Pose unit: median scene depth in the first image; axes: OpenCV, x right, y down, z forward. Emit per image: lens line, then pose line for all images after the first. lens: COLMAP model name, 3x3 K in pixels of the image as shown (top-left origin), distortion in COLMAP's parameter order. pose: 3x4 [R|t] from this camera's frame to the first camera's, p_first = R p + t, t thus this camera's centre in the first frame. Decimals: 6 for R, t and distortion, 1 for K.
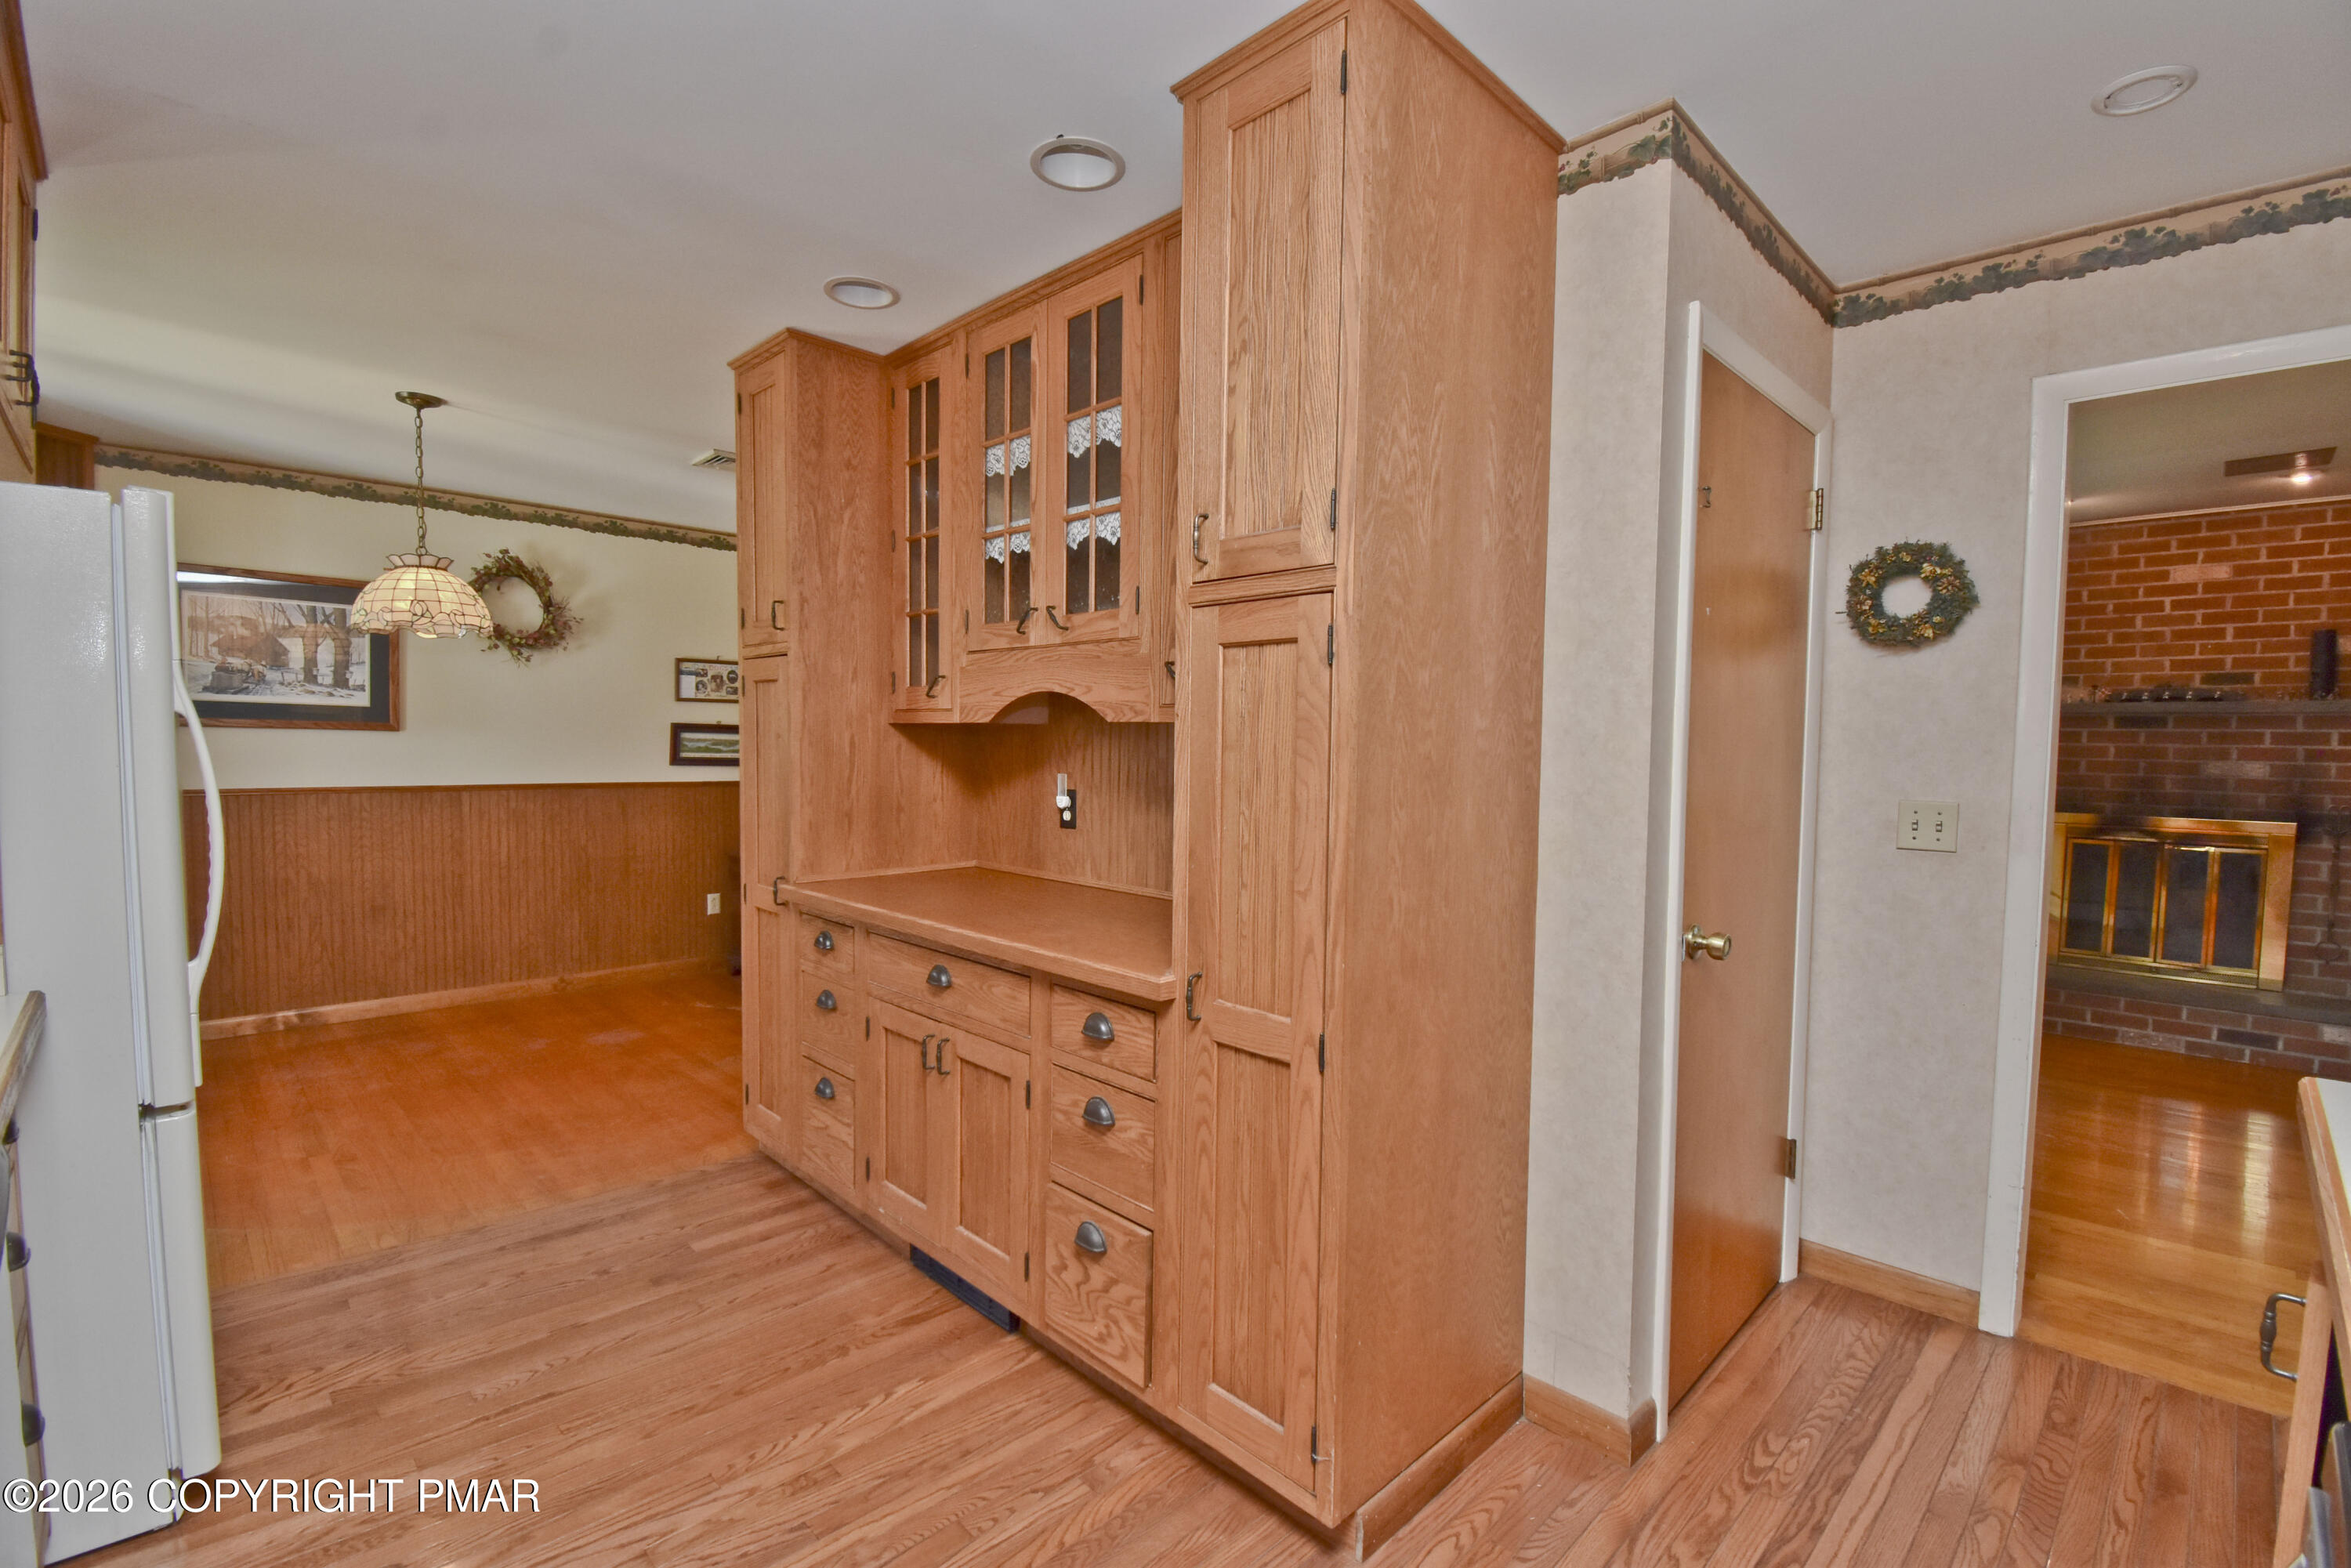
lens RADIAL K [[1047.0, 0, 1182.7], [0, 1047.0, 791.8], [0, 0, 1]] dist [0.010019, -0.019748]
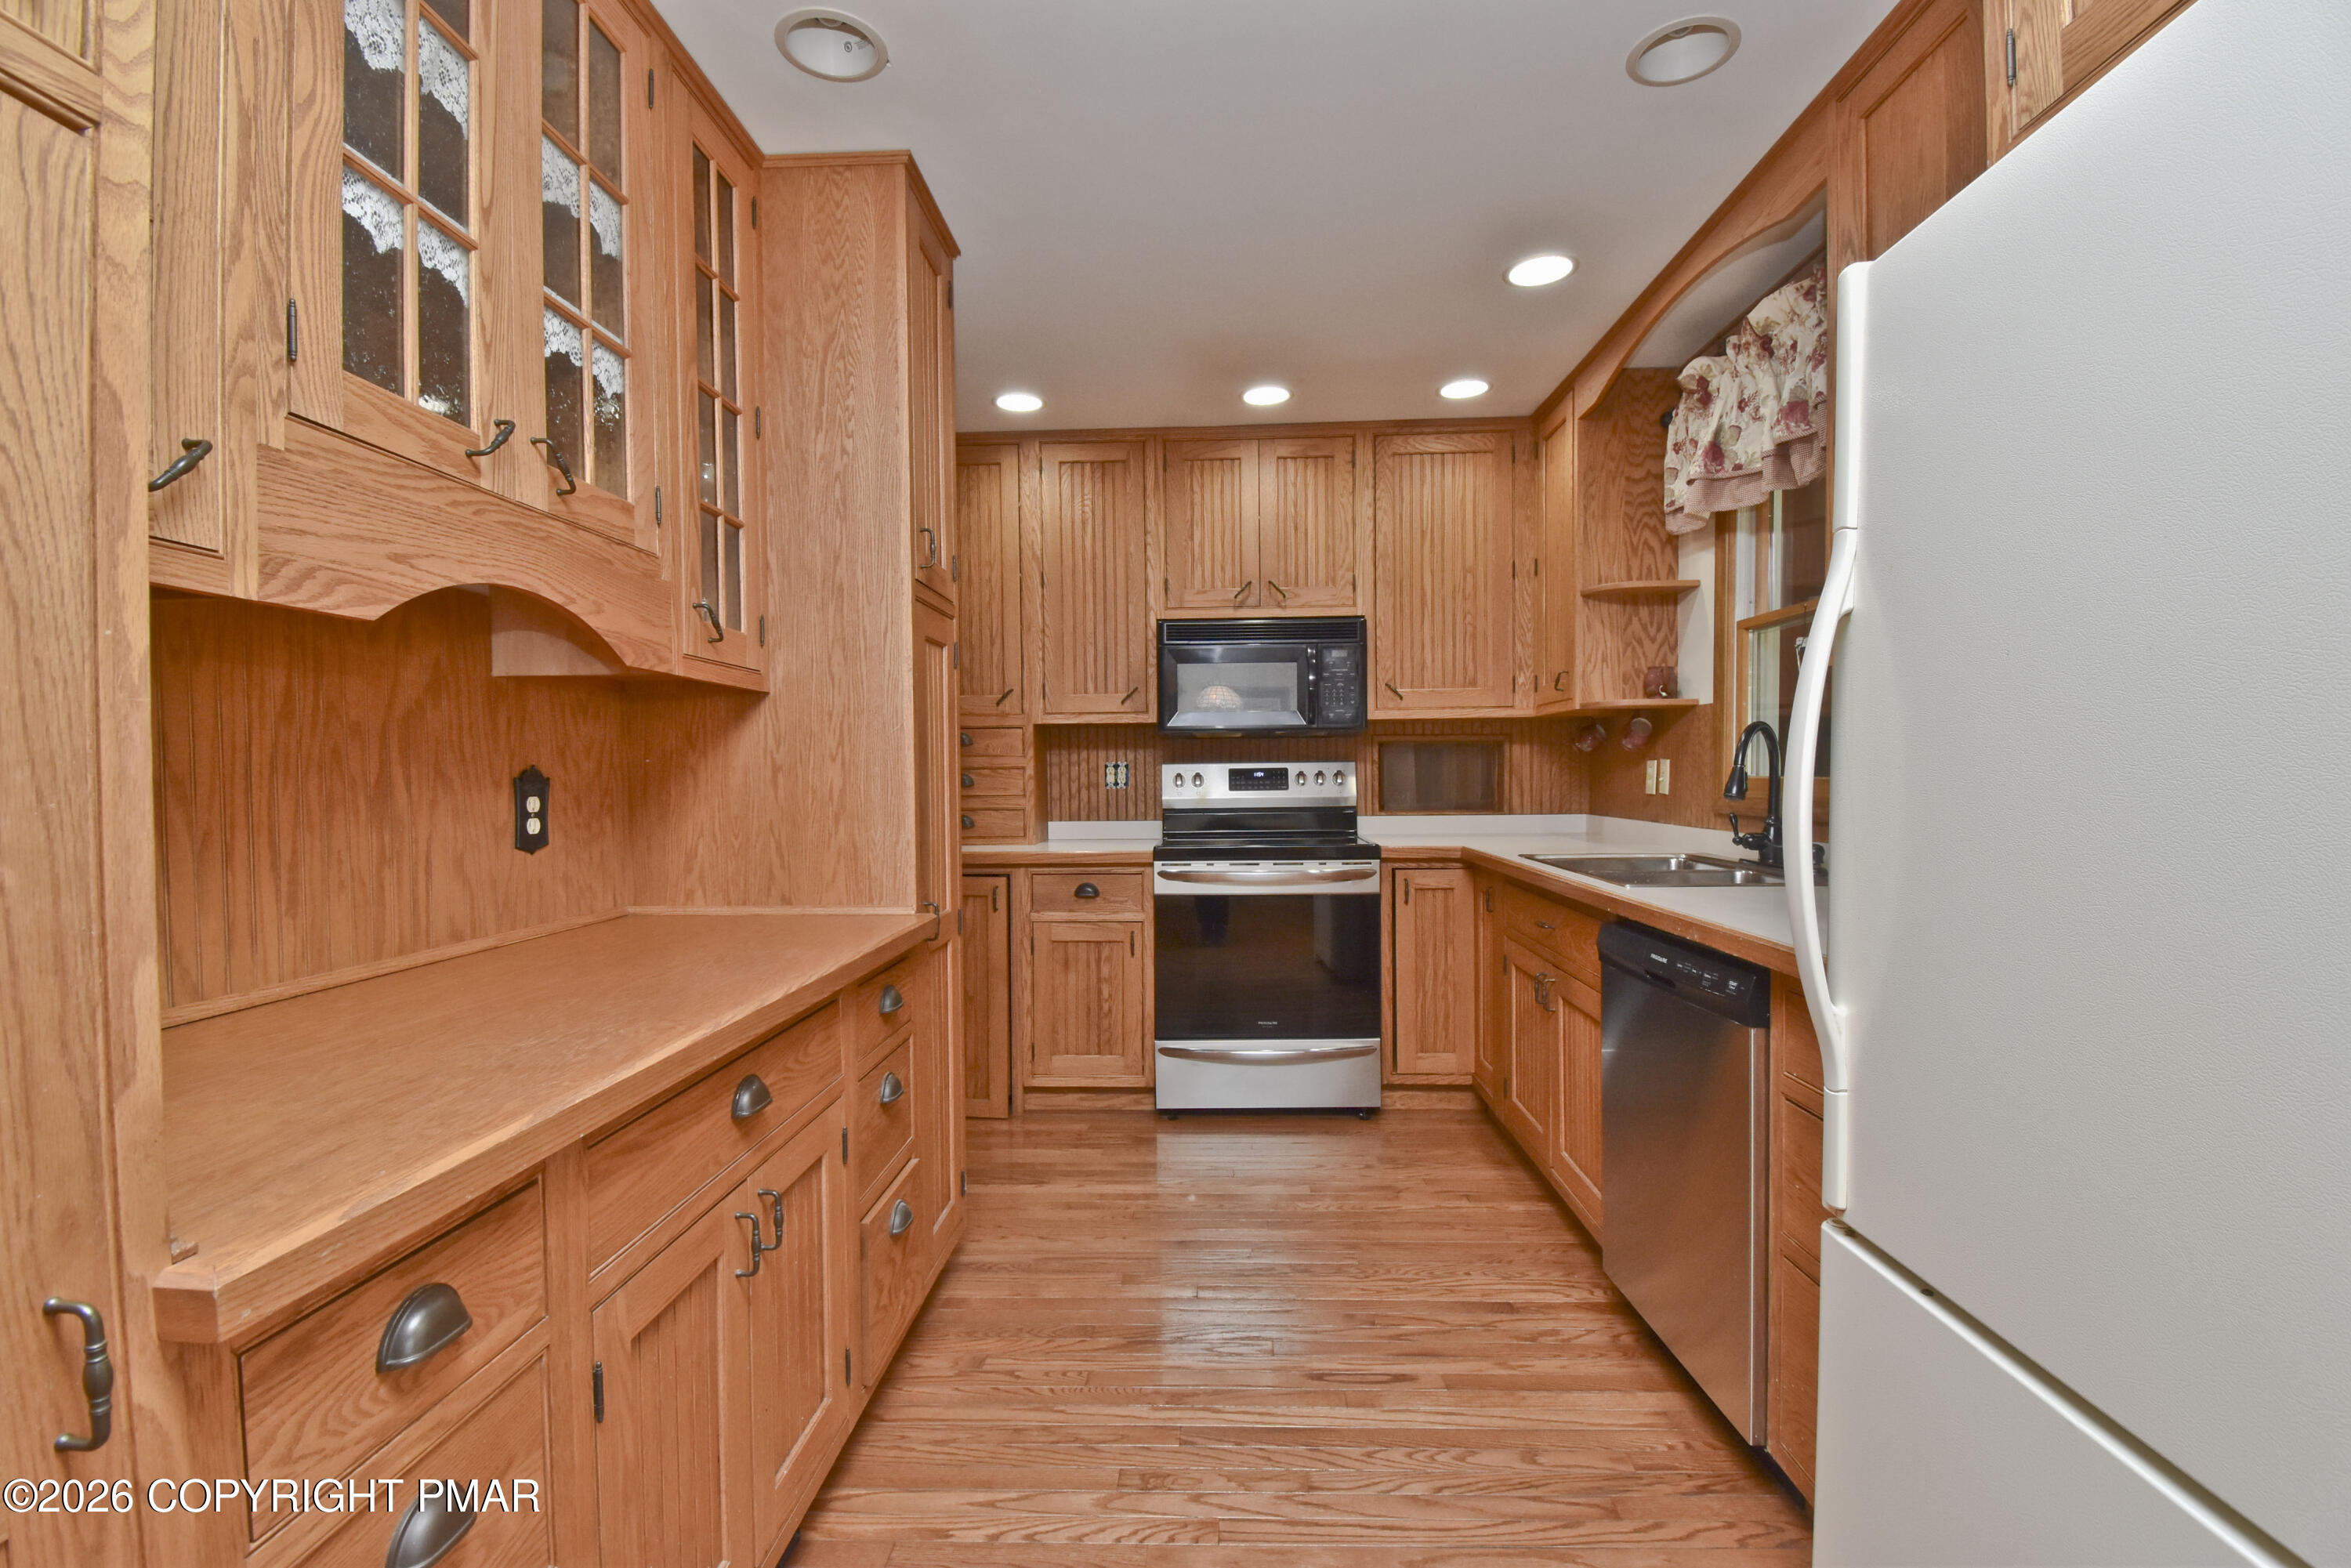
lens RADIAL K [[1040.6, 0, 1174.9], [0, 1040.6, 799.0], [0, 0, 1]] dist [0.020244, -0.025447]
pose [[-0.683794, -0.023532, 0.729296, -0.653619], [0.039507, 0.996820, 0.069206, -0.011930], [-0.728605, 0.076135, -0.680690, 0.983414]]
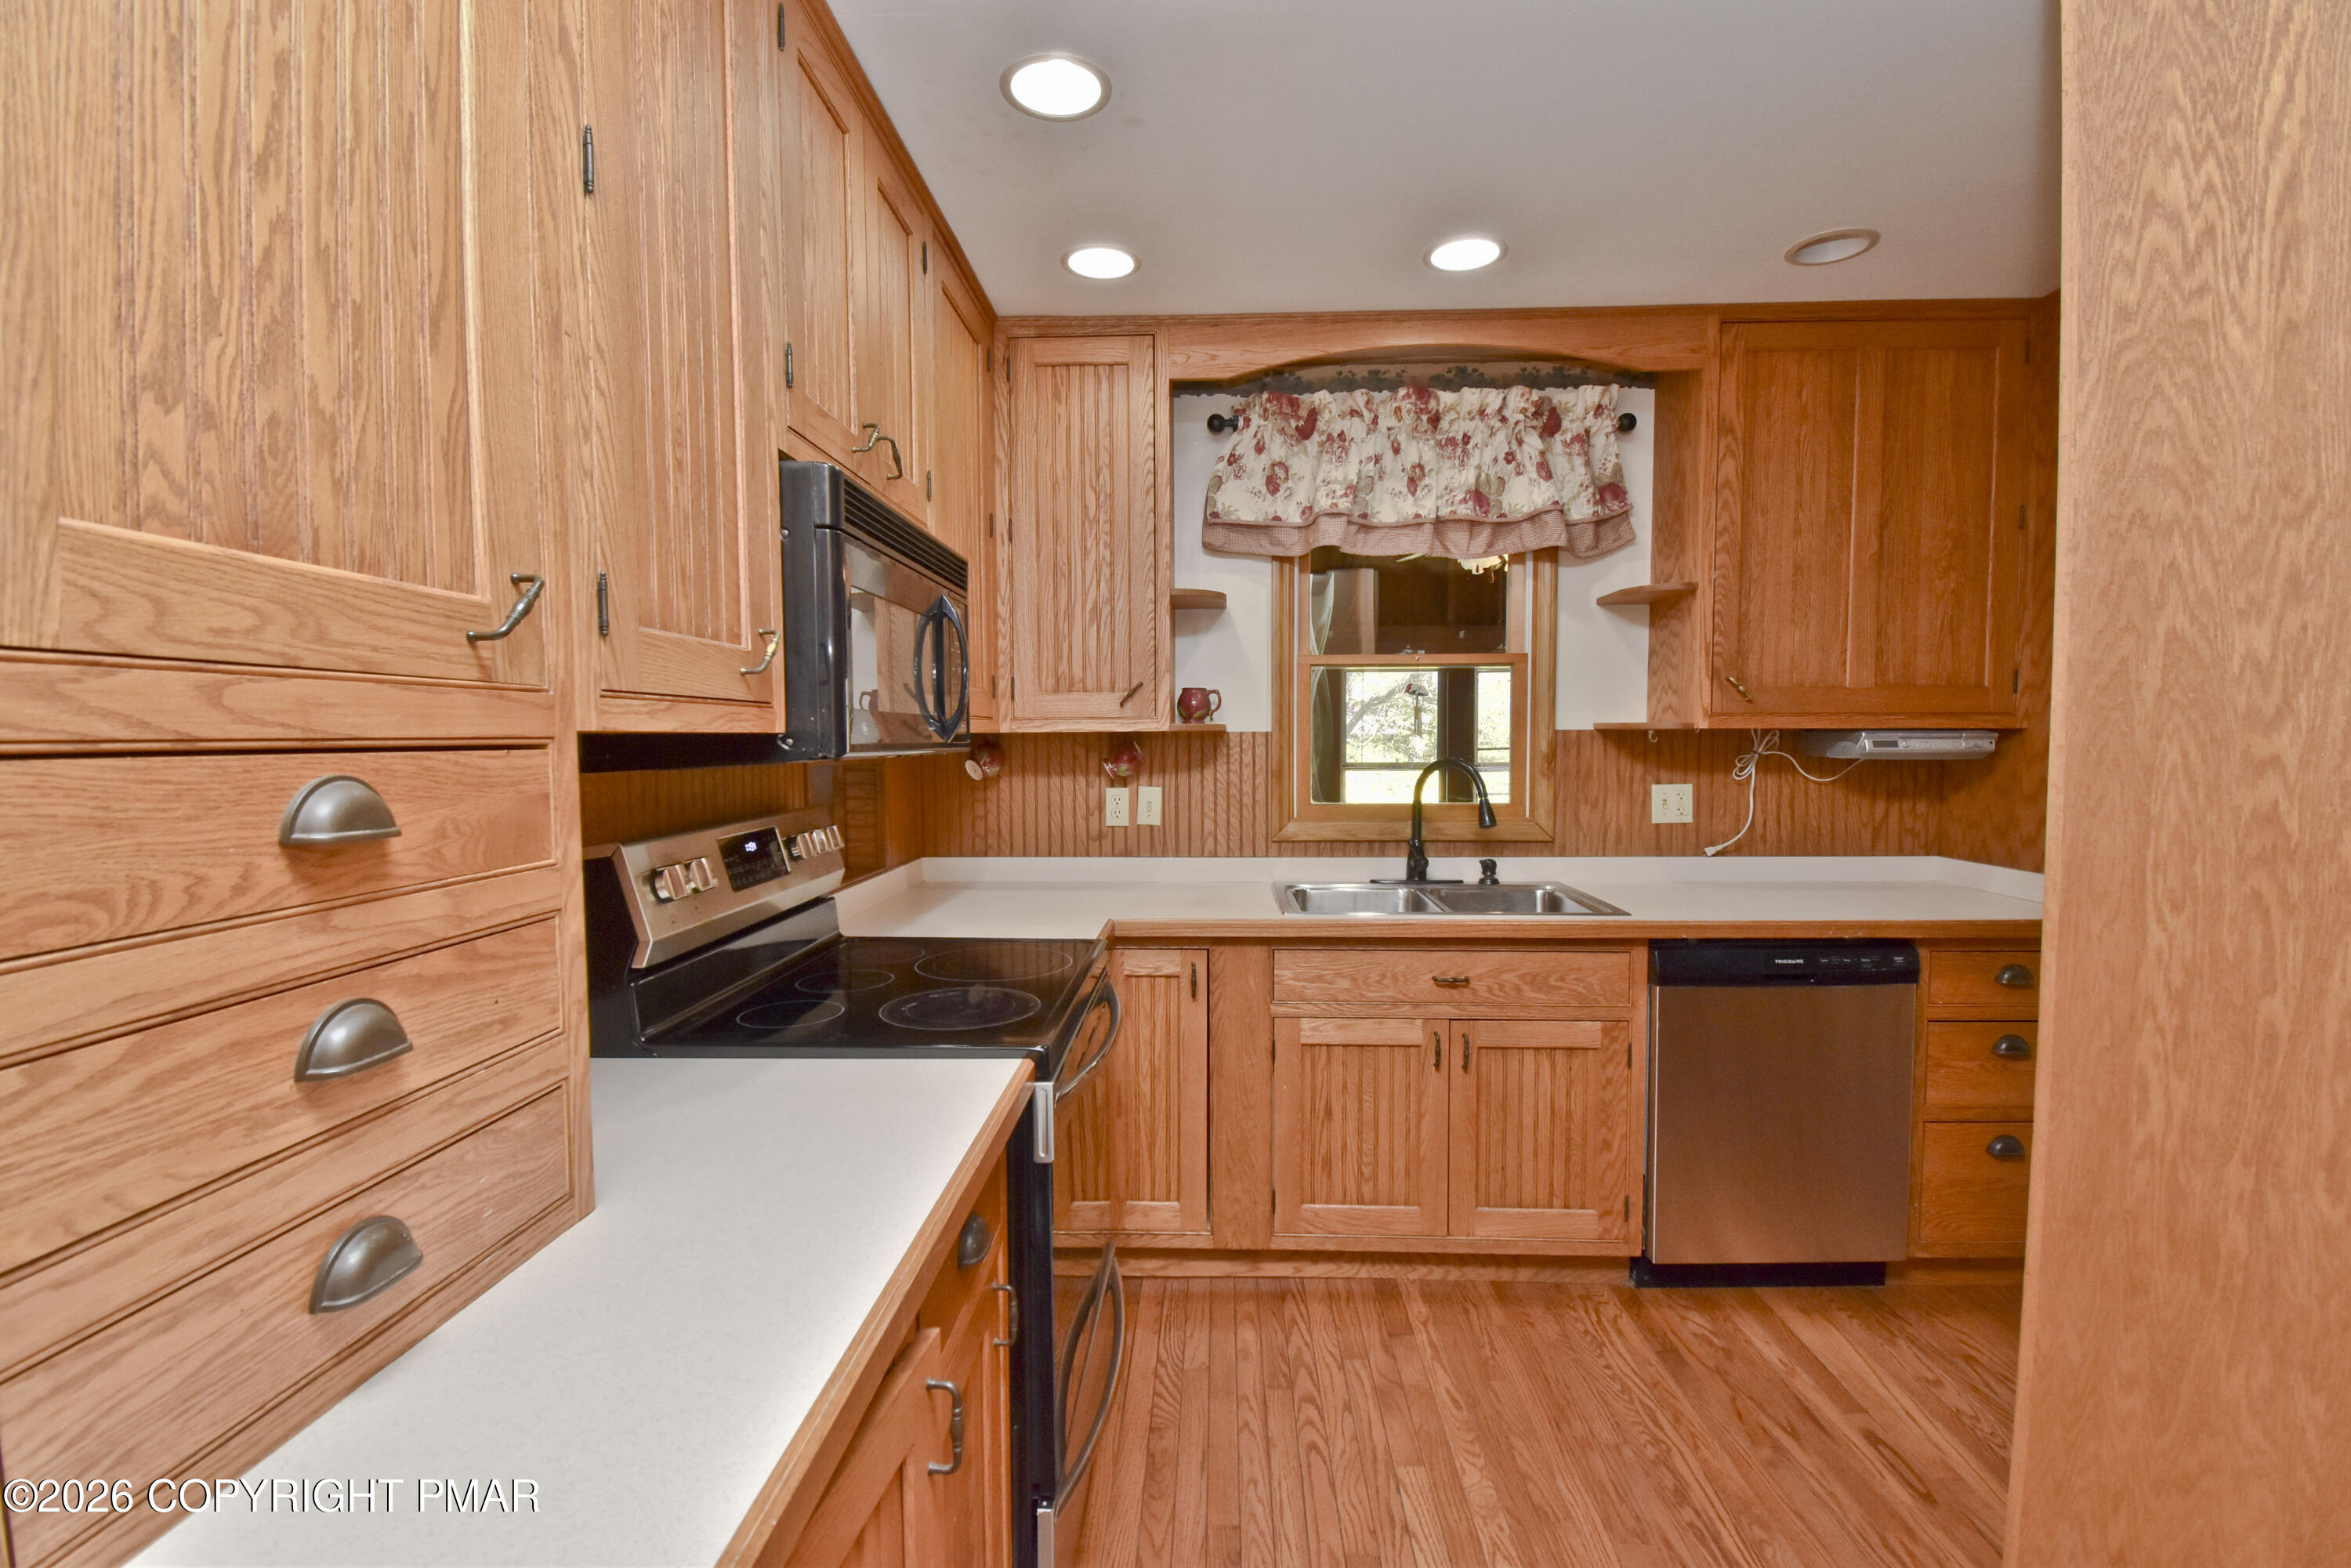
lens RADIAL K [[1040.6, 0, 1174.9], [0, 1040.6, 799.0], [0, 0, 1]] dist [0.020244, -0.025447]
pose [[-0.731321, 0.033741, -0.681199, 0.508555], [-0.037167, 0.995320, 0.089201, -0.036583], [0.681020, 0.090552, -0.726644, 0.583250]]
